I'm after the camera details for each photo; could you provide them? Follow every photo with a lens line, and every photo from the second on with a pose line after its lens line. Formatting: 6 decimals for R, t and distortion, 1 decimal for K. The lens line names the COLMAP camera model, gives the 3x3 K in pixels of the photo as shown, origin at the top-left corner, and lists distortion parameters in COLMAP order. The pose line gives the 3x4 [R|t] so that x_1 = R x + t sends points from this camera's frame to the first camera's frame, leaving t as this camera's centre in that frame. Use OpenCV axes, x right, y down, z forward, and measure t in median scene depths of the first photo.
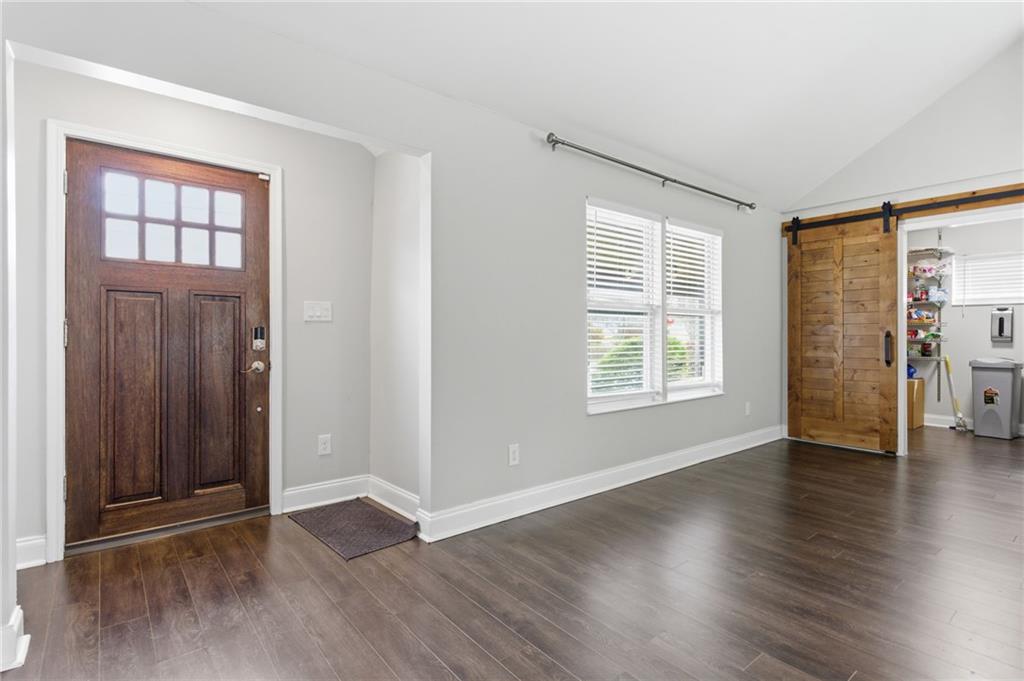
lens RADIAL K [[496.7, 0, 506.7], [0, 496.7, 337.9], [0, 0, 1]] dist [0.001529, -0.000132]
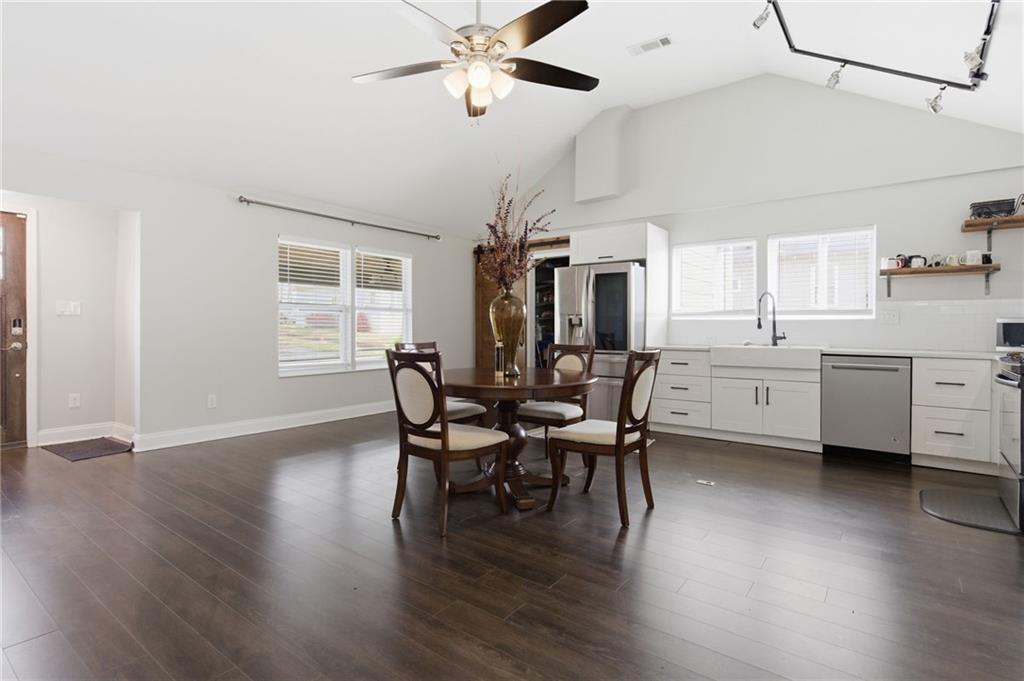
lens RADIAL K [[505.1, 0, 514.7], [0, 505.1, 331.4], [0, 0, 1]] dist [-0.003164, -0.001845]
pose [[0.971706, 0.000418, 0.236194, 0.568877], [-0.001367, 0.999992, 0.003854, 0.007089], [-0.236191, -0.004068, 0.971698, -0.774556]]
